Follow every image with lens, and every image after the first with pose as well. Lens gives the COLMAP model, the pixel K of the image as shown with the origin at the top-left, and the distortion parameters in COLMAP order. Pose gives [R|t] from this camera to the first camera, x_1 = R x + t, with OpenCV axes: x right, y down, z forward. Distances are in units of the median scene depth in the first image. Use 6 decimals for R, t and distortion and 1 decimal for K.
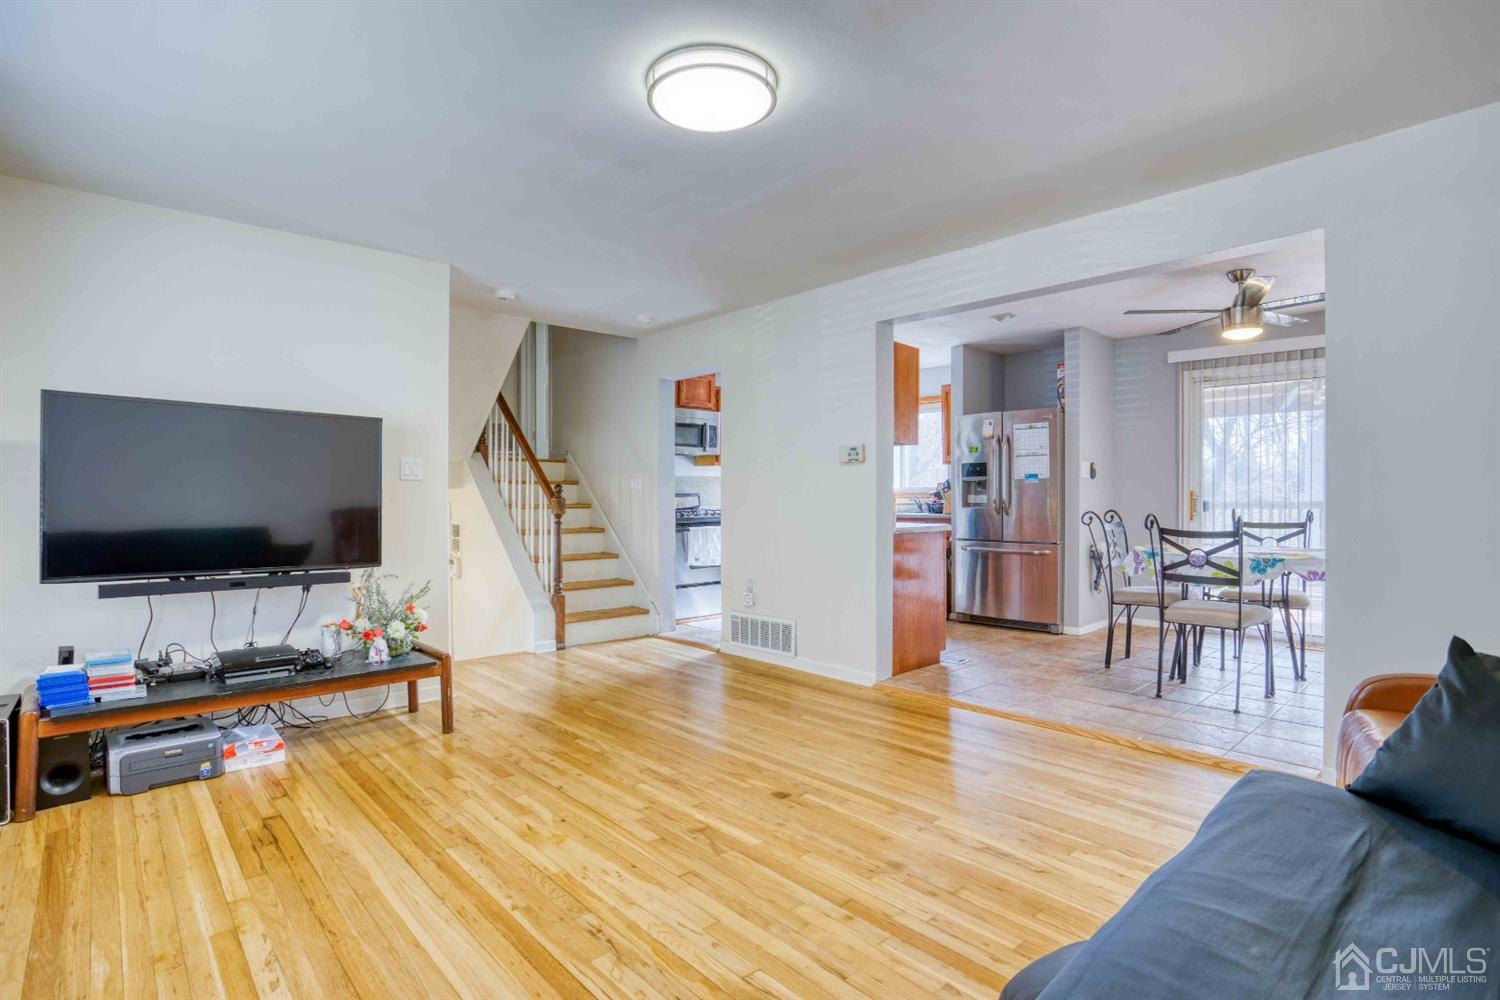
lens RADIAL K [[743.7, 0, 760.6], [0, 743.7, 498.5], [0, 0, 1]] dist [-0.041026, 0.000143]
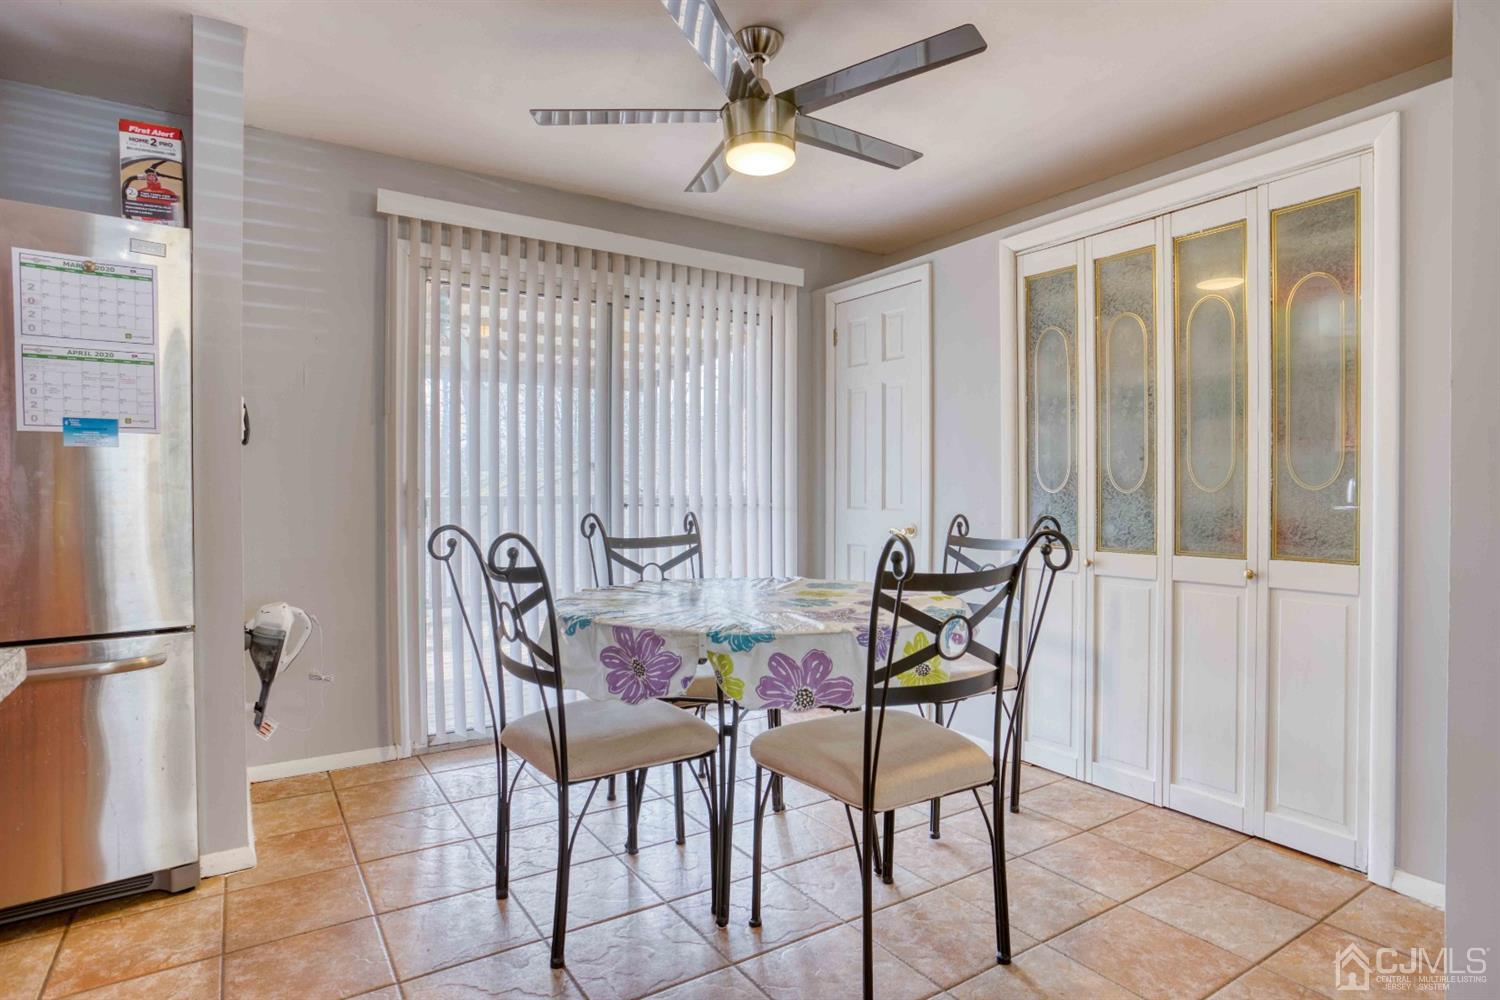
lens RADIAL K [[802.7, 0, 750.0], [0, 802.7, 500.0], [0, 0, 1]] dist [-0.056558, 0.001973]
pose [[0.163654, -0.009268, 0.986474, 0.144704], [0.005215, 0.999950, 0.008530, -0.000440], [-0.986504, 0.003748, 0.163694, 1.073200]]
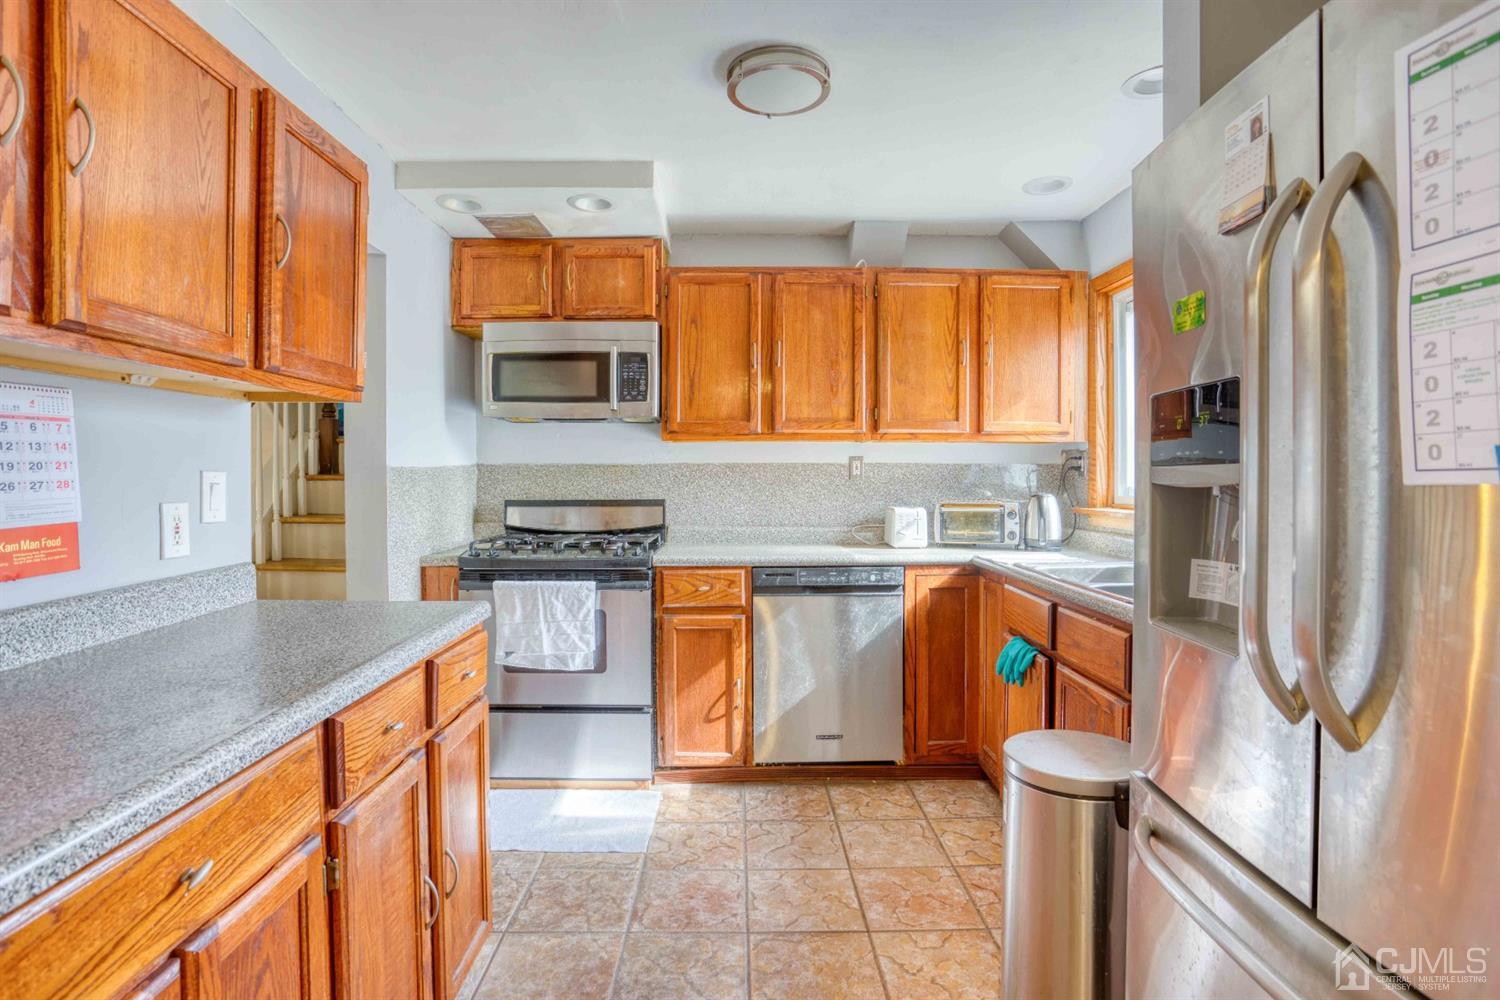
lens RADIAL K [[743.5, 0, 744.9], [0, 743.5, 484.3], [0, 0, 1]] dist [-0.087972, 0.038681]
pose [[0.743460, 0.012406, -0.668666, 0.552906], [-0.006001, 0.999911, 0.011879, -0.045082], [0.668754, -0.004819, 0.743468, 1.361111]]
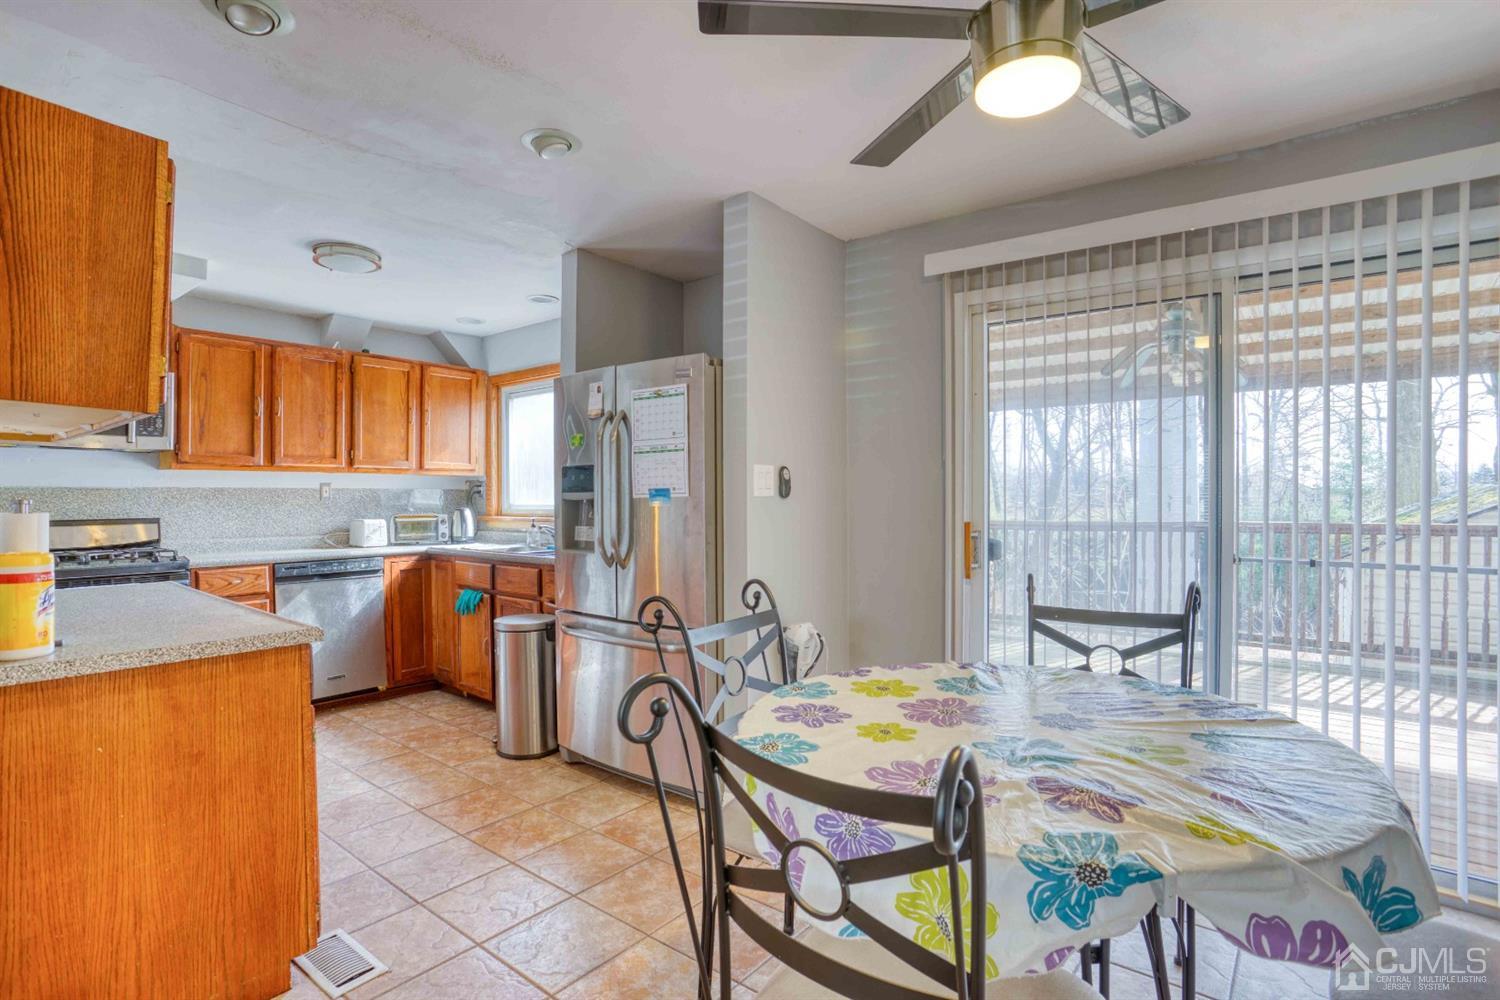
lens RADIAL K [[739.3, 0, 744.9], [0, 739.3, 497.6], [0, 0, 1]] dist [-0.070650, 0.000413]
pose [[0.988877, 0.001024, 0.148734, 0.557780], [-0.000390, 0.999991, -0.004290, -0.040246], [-0.148737, 0.004184, 0.988868, 0.800934]]
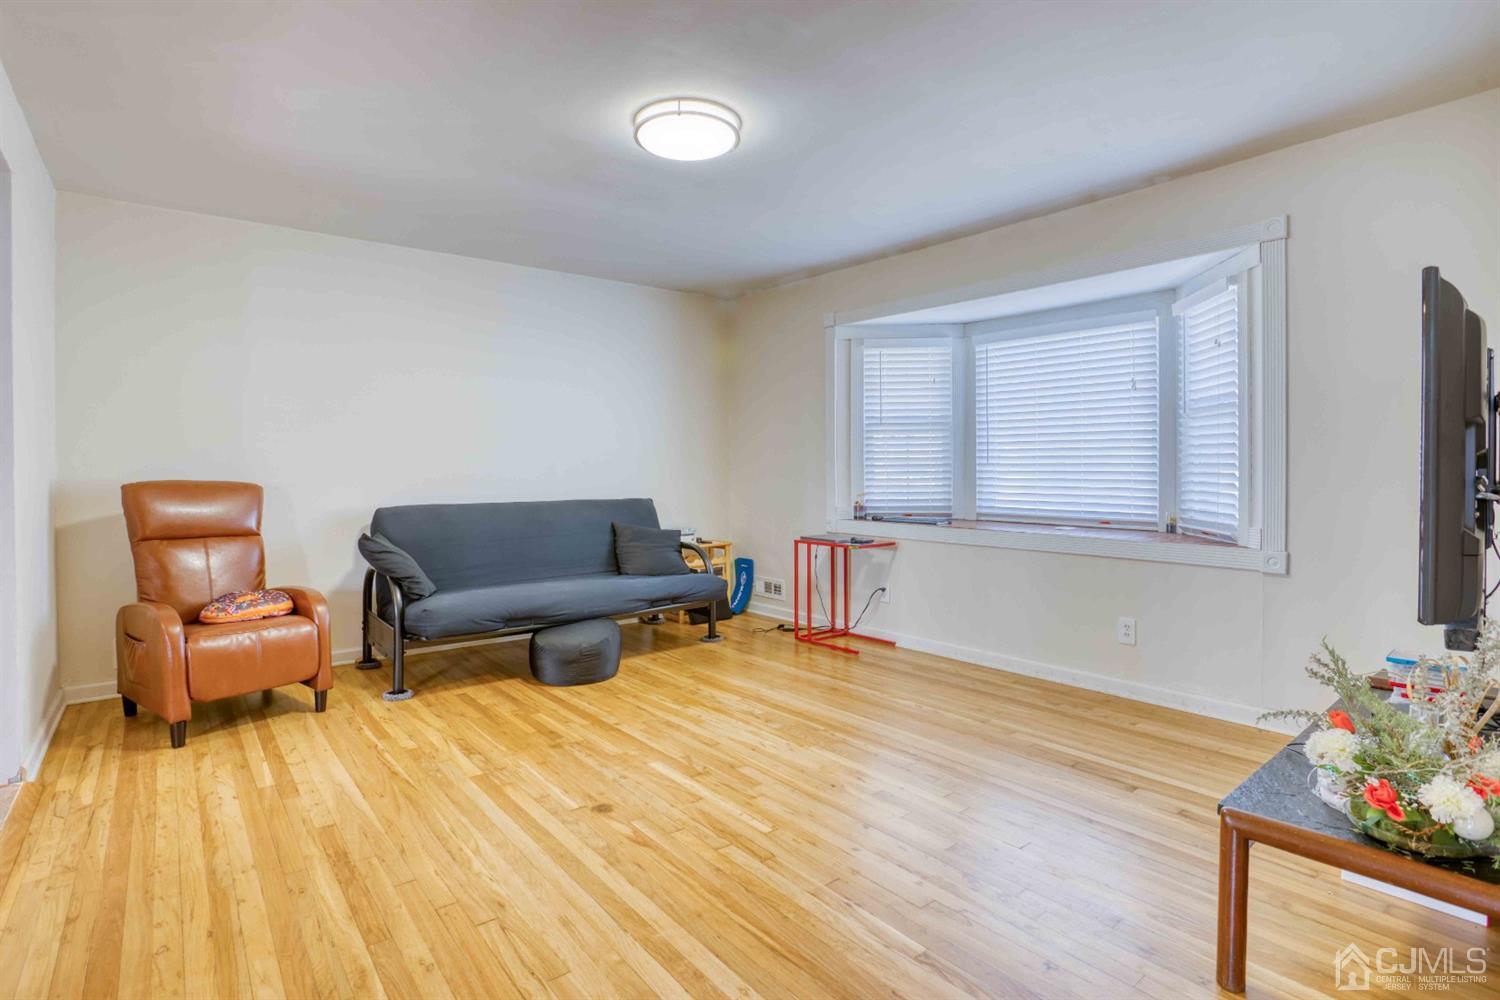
lens RADIAL K [[743.5, 0, 744.9], [0, 743.5, 484.3], [0, 0, 1]] dist [-0.087972, 0.038681]
pose [[-0.997070, 0.005872, 0.076269, -0.155561], [0.007662, 0.999701, 0.023200, -0.000702], [-0.076110, 0.023716, -0.996817, 1.375767]]
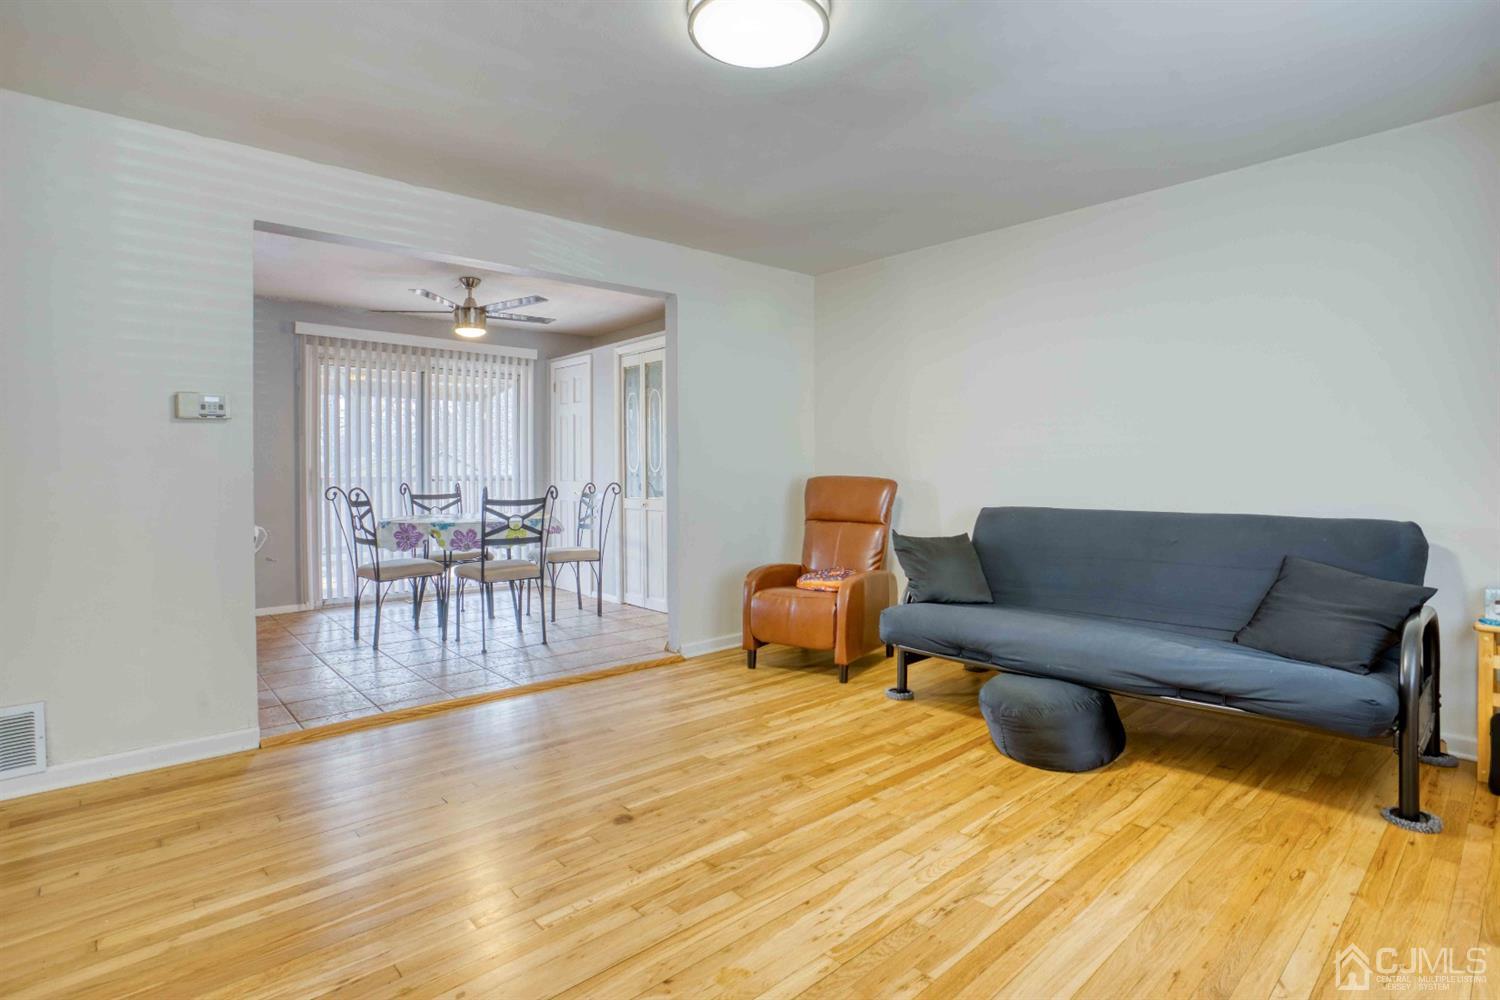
lens RADIAL K [[743.5, 0, 744.9], [0, 743.5, 484.3], [0, 0, 1]] dist [-0.087972, 0.038681]
pose [[0.016290, -0.014666, 0.999760, -0.596885], [0.008897, 0.999855, 0.014523, 0.005698], [-0.999828, 0.008659, 0.016418, 0.631967]]
